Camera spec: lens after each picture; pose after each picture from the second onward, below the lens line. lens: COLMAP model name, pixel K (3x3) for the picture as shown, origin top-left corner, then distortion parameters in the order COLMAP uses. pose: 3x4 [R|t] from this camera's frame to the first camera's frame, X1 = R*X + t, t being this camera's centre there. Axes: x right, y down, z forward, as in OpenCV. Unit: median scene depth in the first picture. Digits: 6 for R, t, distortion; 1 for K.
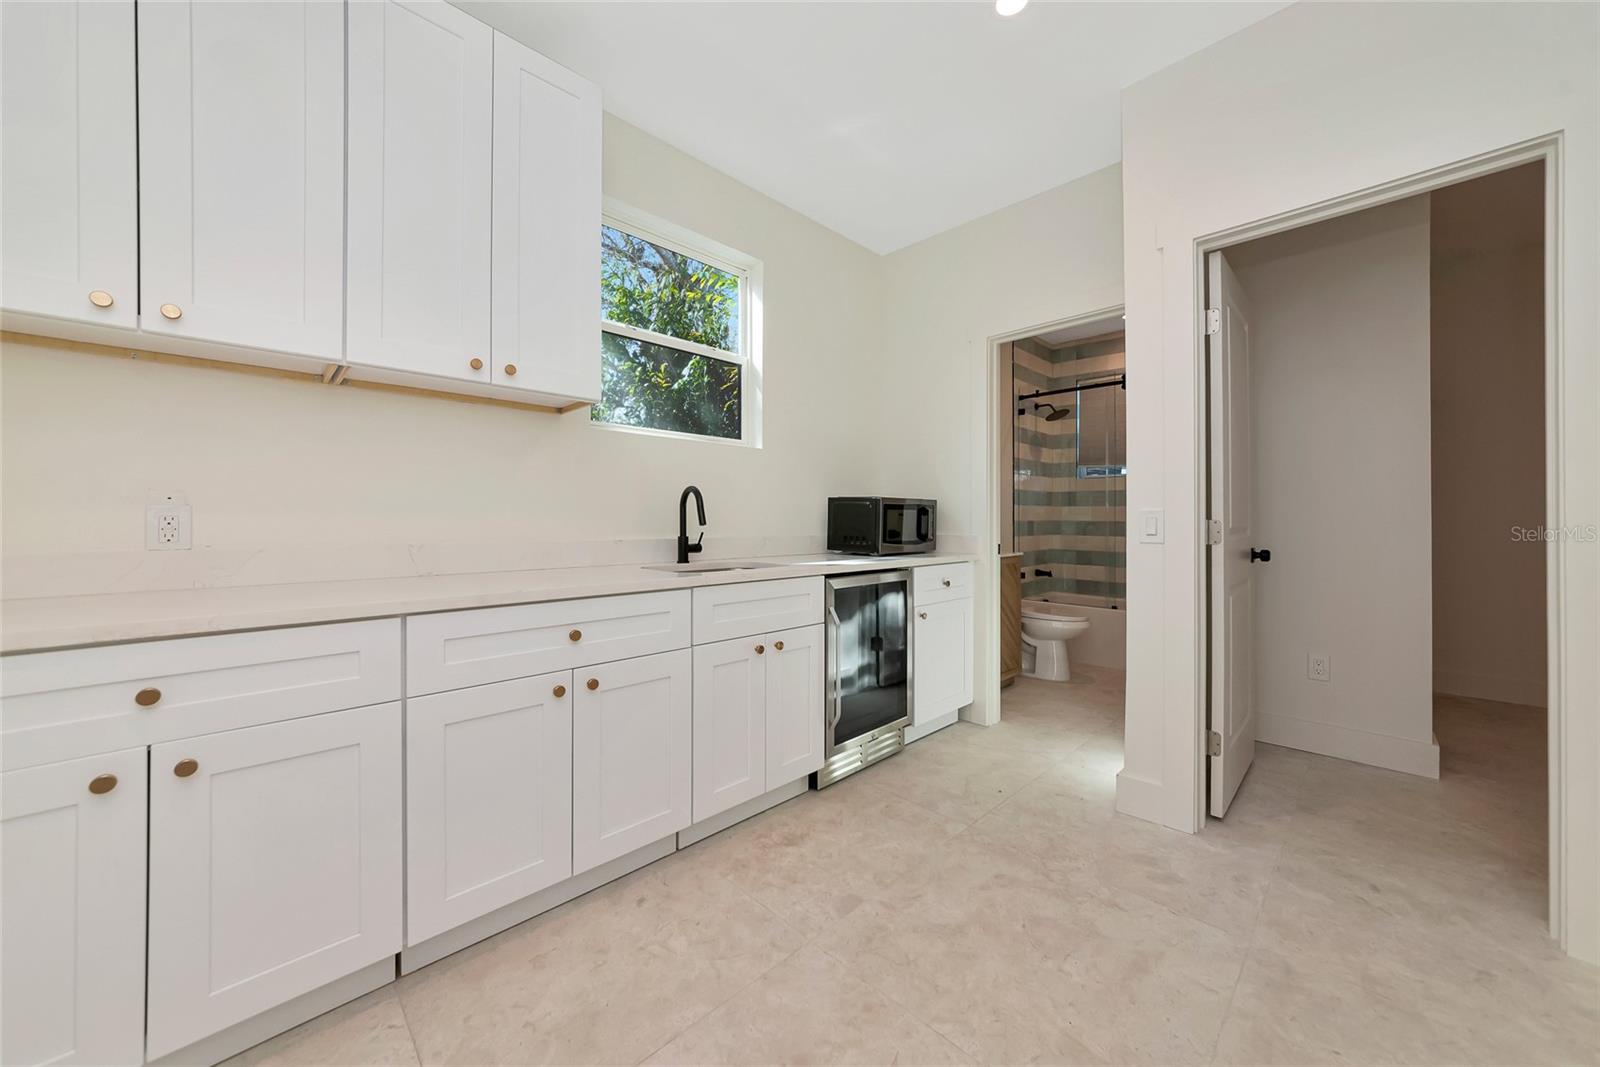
lens RADIAL K [[568.3, 0, 819.5], [0, 568.3, 495.3], [0, 0, 1]] dist [-0.014877, 0.001873]
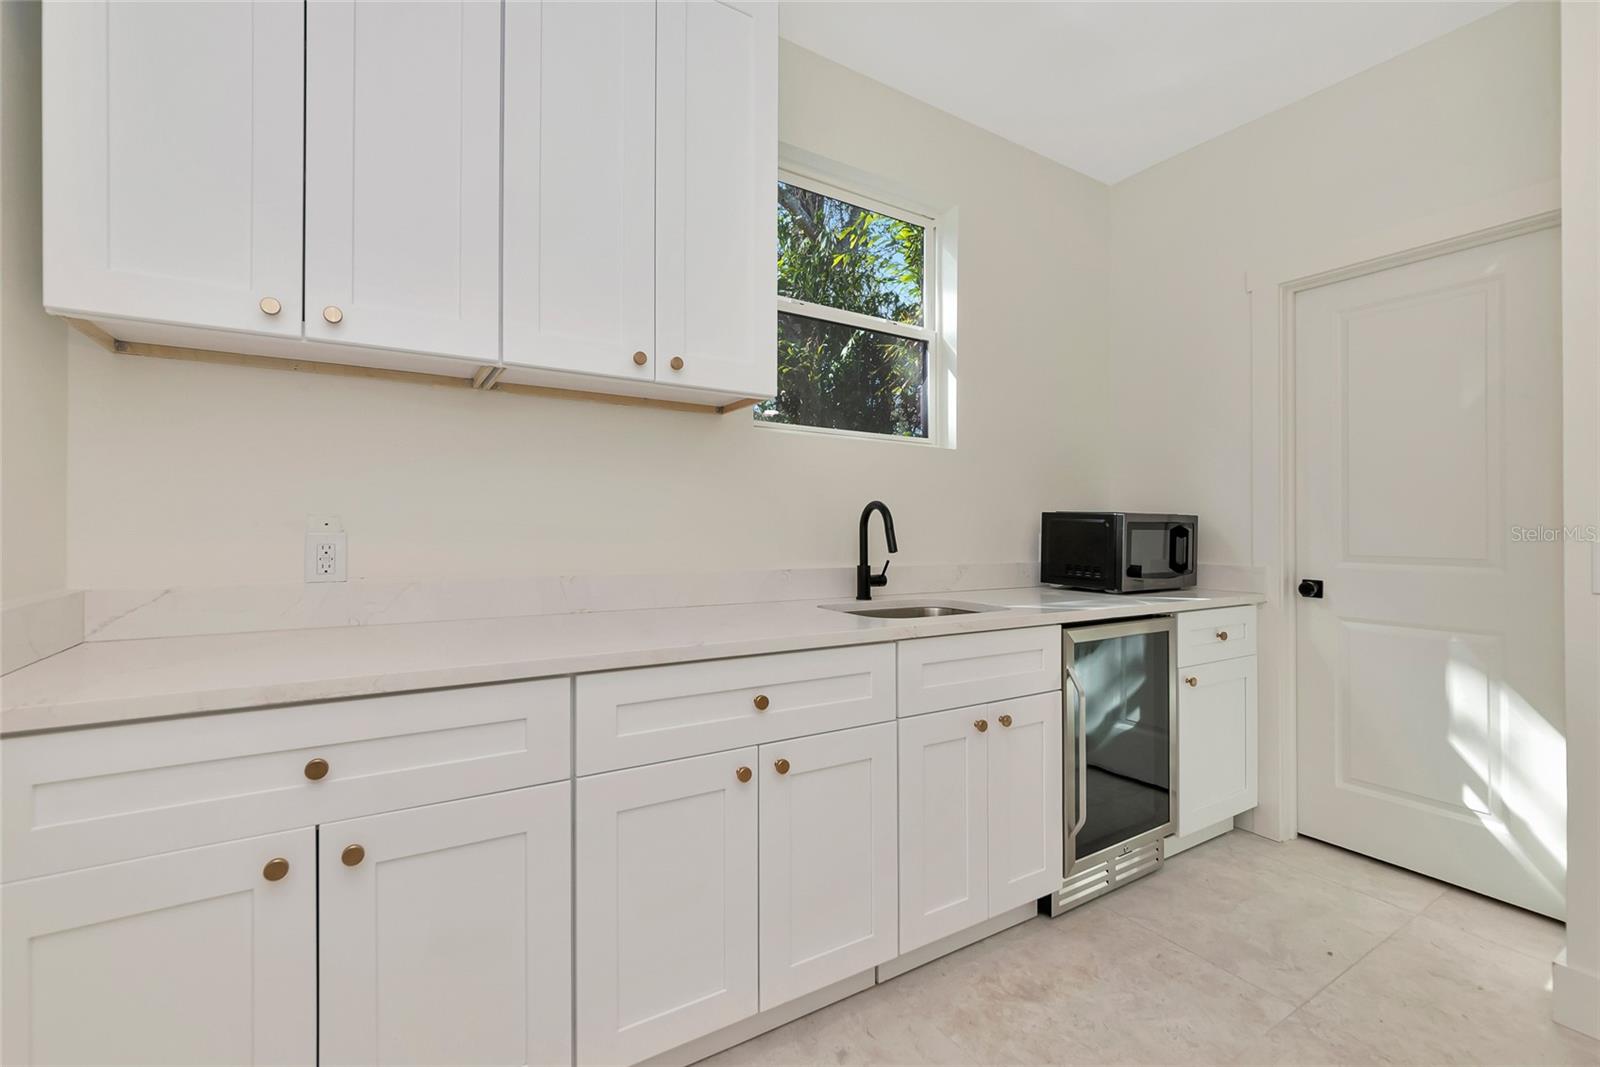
lens RADIAL K [[688.9, 0, 815.2], [0, 688.9, 505.7], [0, 0, 1]] dist [-0.000435, 0.000626]
pose [[0.975229, 0.002549, -0.221181, -0.127263], [0.000726, 0.999891, 0.014727, -0.031519], [0.221194, -0.014523, 0.975122, 0.081513]]
